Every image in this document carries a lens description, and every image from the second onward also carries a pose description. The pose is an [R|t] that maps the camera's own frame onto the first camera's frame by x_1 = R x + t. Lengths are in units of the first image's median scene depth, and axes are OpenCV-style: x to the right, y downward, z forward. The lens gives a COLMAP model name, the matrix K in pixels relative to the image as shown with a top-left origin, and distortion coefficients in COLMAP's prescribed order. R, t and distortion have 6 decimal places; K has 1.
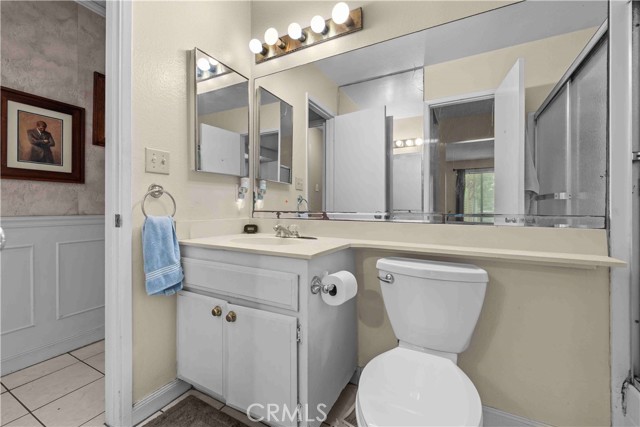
lens RADIAL K [[261.7, 0, 316.9], [0, 261.7, 206.8], [0, 0, 1]] dist [0.002208, -0.001720]
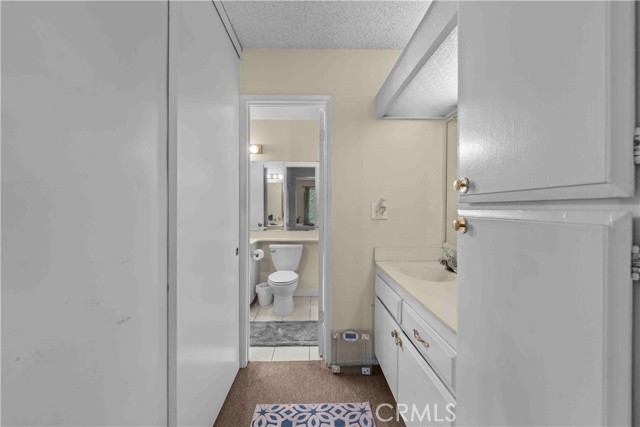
lens RADIAL K [[261.7, 0, 315.1], [0, 261.7, 207.6], [0, 0, 1]] dist [0.002208, -0.001720]
pose [[0.870569, -0.001861, 0.492042, -0.655965], [0.000374, 0.999995, 0.003121, -0.186814], [-0.492045, -0.002533, 0.870566, -1.524735]]
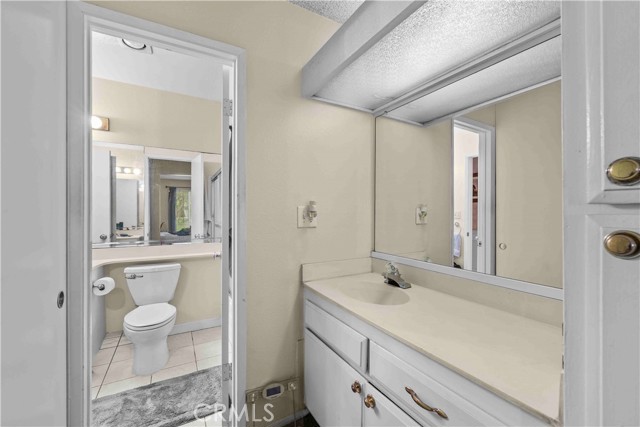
lens RADIAL K [[261.7, 0, 320.0], [0, 261.7, 211.5], [0, 0, 1]] dist [0.002208, -0.001720]
pose [[0.531297, -0.001665, 0.847184, -0.559309], [0.001789, 0.999998, 0.000843, -0.186301], [-0.847184, 0.001068, 0.531299, -1.081485]]
